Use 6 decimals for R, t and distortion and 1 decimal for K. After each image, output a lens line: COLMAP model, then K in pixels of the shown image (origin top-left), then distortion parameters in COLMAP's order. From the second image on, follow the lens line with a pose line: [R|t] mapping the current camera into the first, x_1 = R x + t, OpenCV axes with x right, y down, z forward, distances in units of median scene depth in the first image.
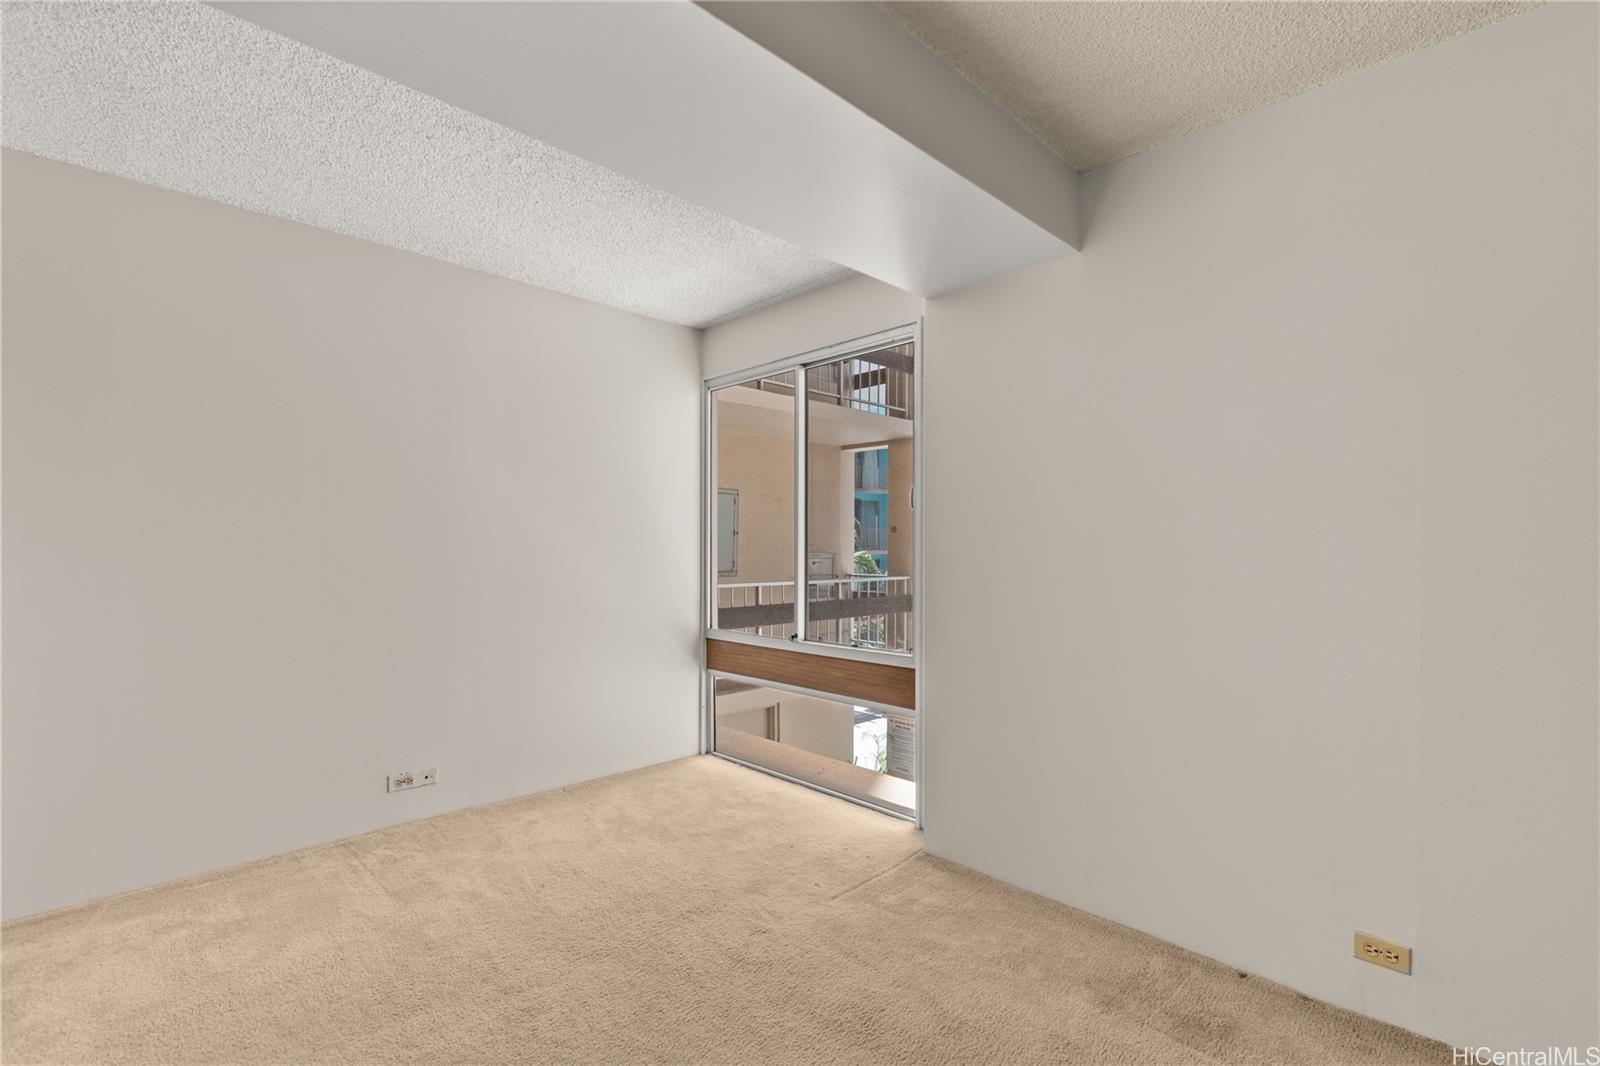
lens RADIAL K [[722.9, 0, 797.7], [0, 722.9, 546.5], [0, 0, 1]] dist [0.000889, -0.002287]
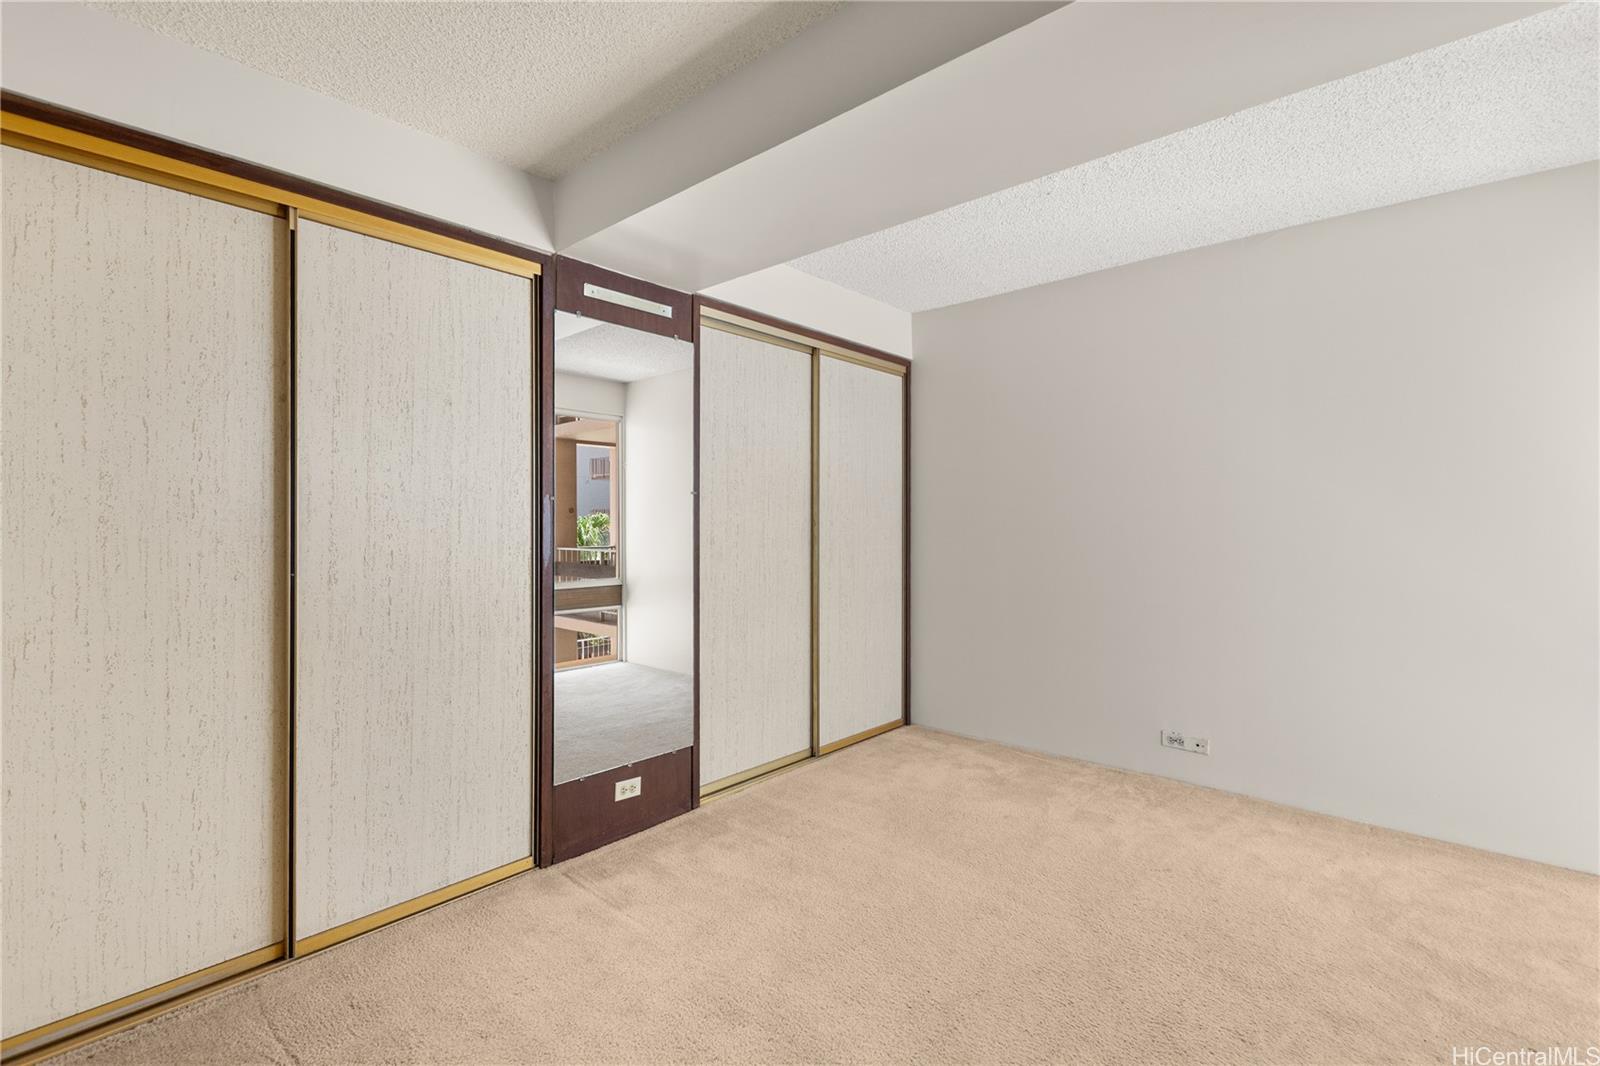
lens RADIAL K [[722.9, 0, 800.1], [0, 722.9, 519.3], [0, 0, 1]] dist [0.000889, -0.002287]
pose [[0.067965, -0.000582, -0.997688, 0.507947], [0.001606, 0.999999, -0.000474, -0.008620], [0.997686, -0.001570, 0.067966, 0.366514]]
